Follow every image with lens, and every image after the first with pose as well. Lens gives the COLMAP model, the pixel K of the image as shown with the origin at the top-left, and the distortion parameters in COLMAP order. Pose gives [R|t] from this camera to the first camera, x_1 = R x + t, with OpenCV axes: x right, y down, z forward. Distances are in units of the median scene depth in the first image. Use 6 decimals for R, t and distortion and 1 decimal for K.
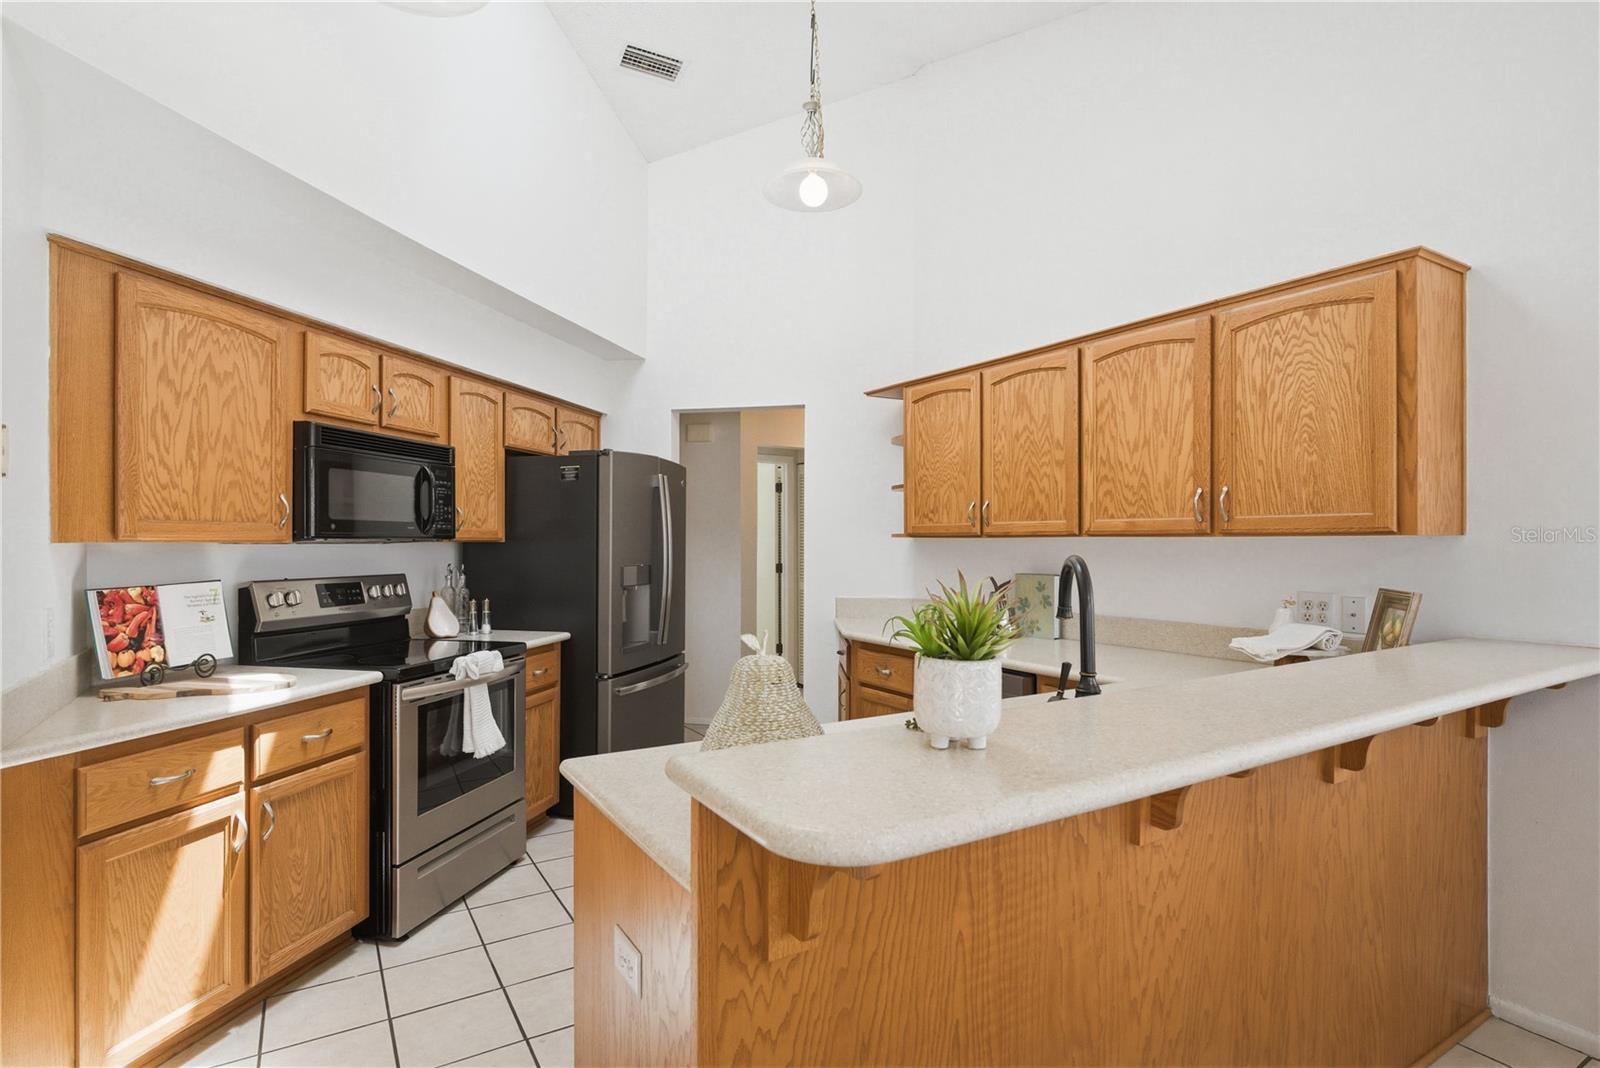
lens RADIAL K [[793.4, 0, 800.0], [0, 793.4, 534.0], [0, 0, 1]] dist [0.003707, 0.000196]
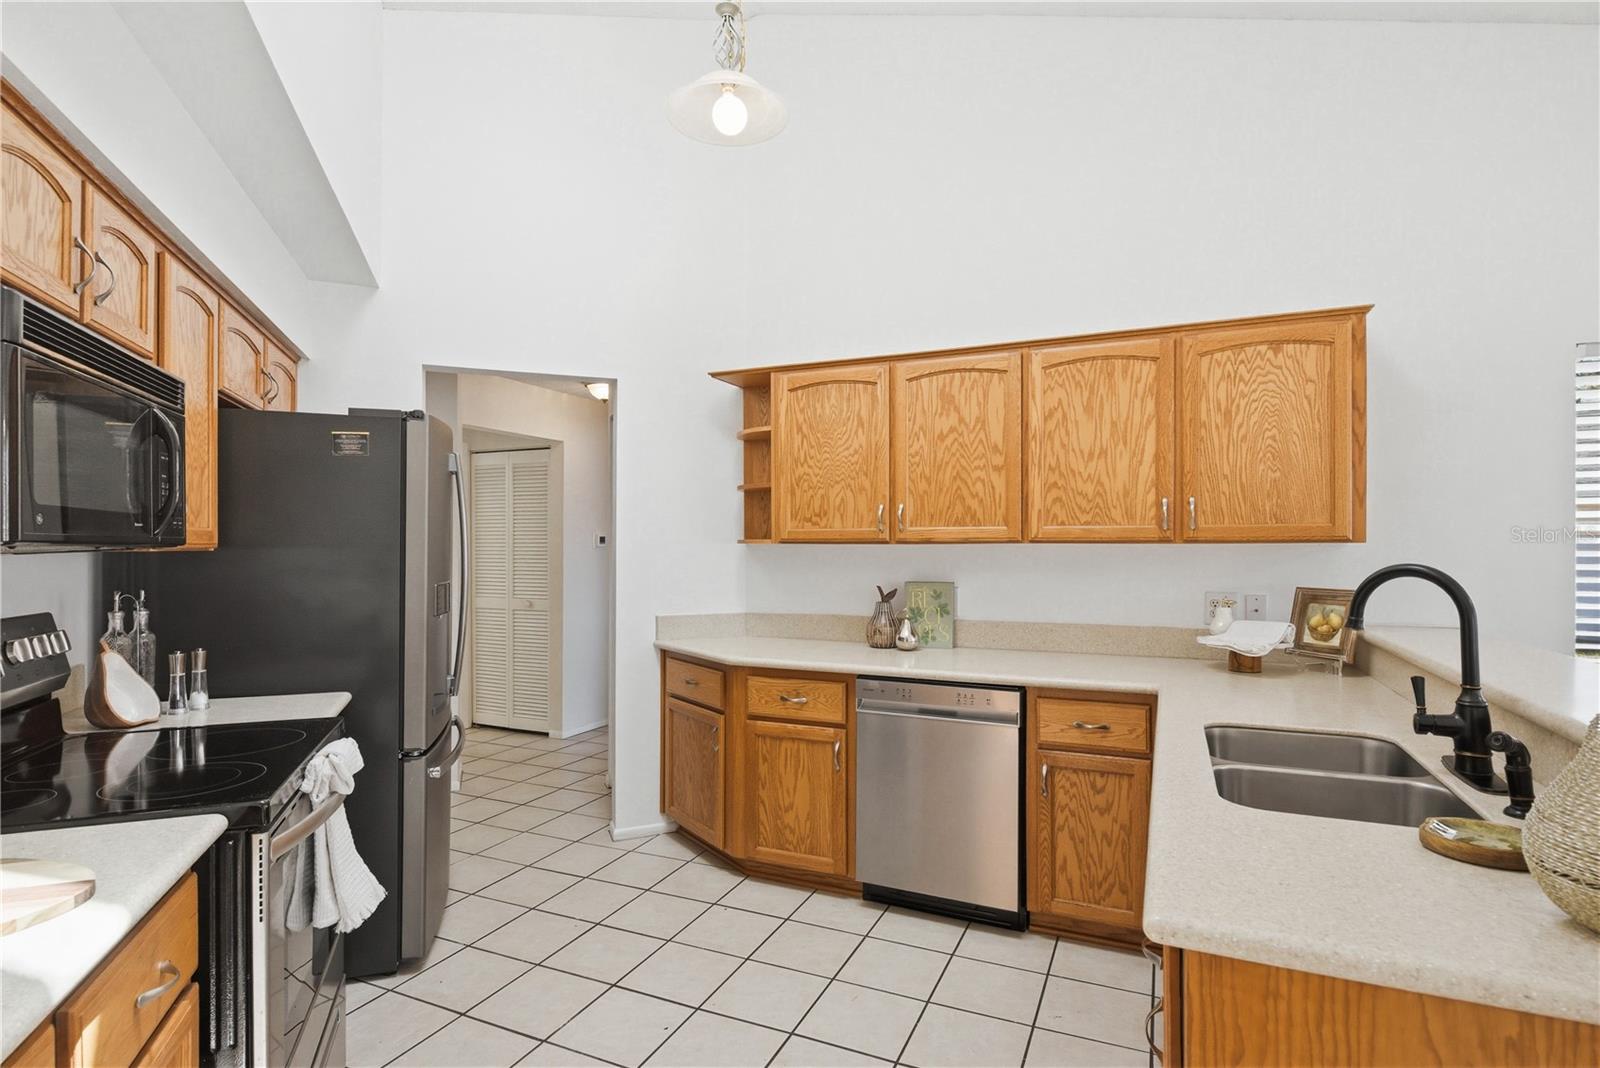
lens RADIAL K [[799.6, 0, 799.6], [0, 799.6, 539.9], [0, 0, 1]] dist [0.004608, -0.000009]
pose [[0.830914, 0.003102, 0.556392, -0.456670], [-0.003473, 0.999994, -0.000389, 0.000493], [-0.556390, -0.001609, 0.830920, 0.342418]]
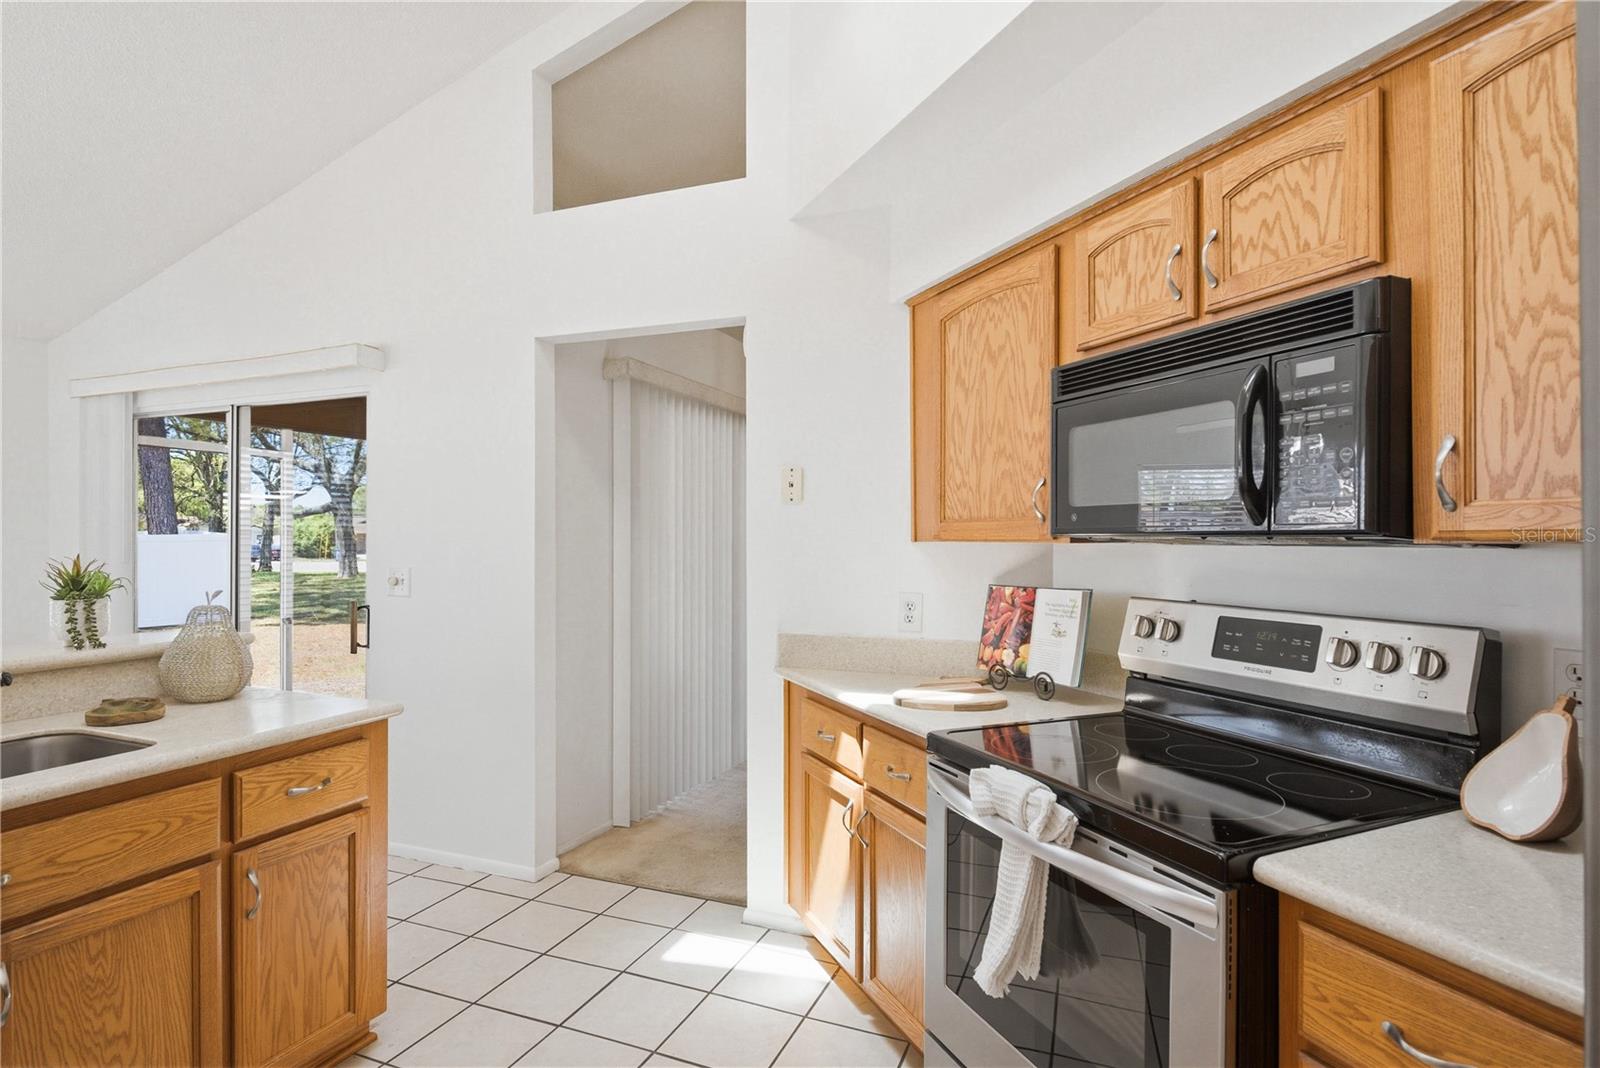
lens RADIAL K [[825.5, 0, 801.3], [0, 825.5, 540.9], [0, 0, 1]] dist [0.000143, -0.002721]
pose [[-0.804202, -0.002515, -0.594351, -0.007668], [0.001573, 0.999979, -0.006360, 0.012795], [0.594355, -0.006050, -0.804180, 1.360242]]
